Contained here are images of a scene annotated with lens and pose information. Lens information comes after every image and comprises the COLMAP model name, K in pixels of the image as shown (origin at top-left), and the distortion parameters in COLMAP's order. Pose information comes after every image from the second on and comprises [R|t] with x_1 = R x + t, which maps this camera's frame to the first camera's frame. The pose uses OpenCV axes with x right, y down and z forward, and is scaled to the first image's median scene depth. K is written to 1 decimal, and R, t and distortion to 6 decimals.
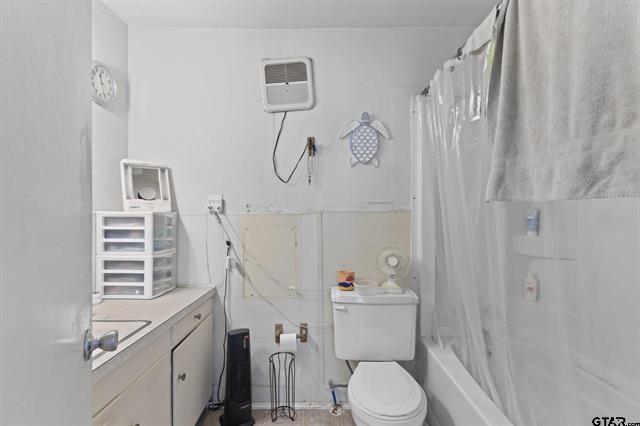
lens RADIAL K [[287.8, 0, 319.0], [0, 287.8, 205.7], [0, 0, 1]] dist [-0.013249, 0.000042]
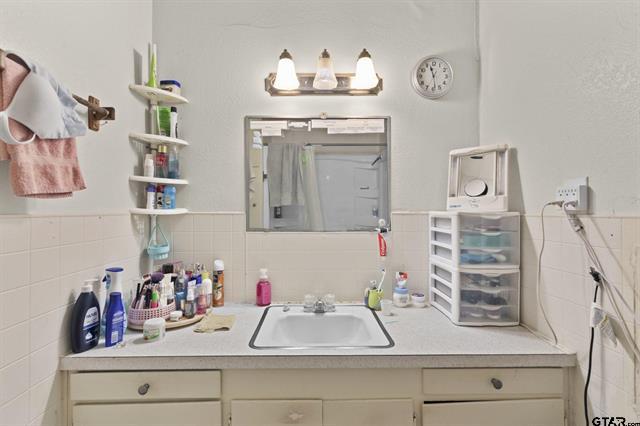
lens RADIAL K [[287.8, 0, 319.0], [0, 287.8, 205.7], [0, 0, 1]] dist [-0.013249, 0.000042]
pose [[0.029059, -0.019894, -0.999380, 0.165080], [0.024768, 0.999509, -0.019176, 0.010420], [0.999271, -0.024195, 0.029537, 0.555838]]
